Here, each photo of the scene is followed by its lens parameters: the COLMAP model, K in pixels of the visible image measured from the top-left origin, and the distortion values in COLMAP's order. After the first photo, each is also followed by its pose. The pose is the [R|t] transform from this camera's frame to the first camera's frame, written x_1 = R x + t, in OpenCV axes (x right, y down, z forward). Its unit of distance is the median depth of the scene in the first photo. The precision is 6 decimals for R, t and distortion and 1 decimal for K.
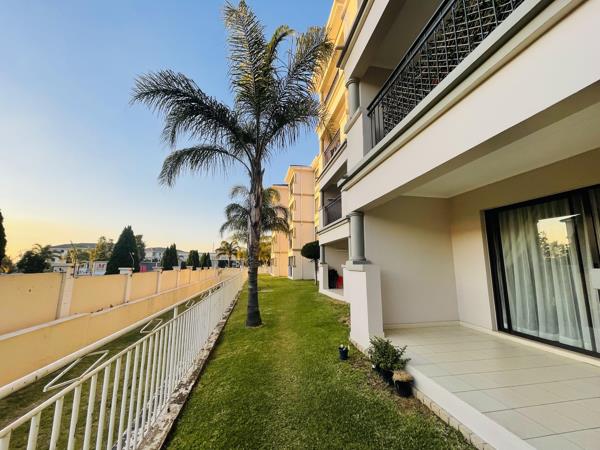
lens RADIAL K [[240.3, 0, 301.8], [0, 240.3, 226.3], [0, 0, 1]] dist [-0.000169, 0.000293]
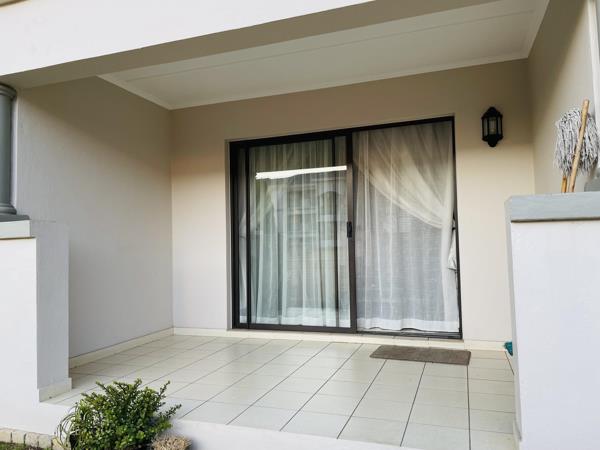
lens RADIAL K [[453.3, 0, 293.3], [0, 453.3, 226.4], [0, 0, 1]] dist [0.105330, -0.124473]
pose [[0.510281, 0.024426, 0.859661, -0.055442], [-0.111132, 0.993088, 0.037749, 0.031132], [-0.852797, -0.114798, 0.509469, 0.087064]]
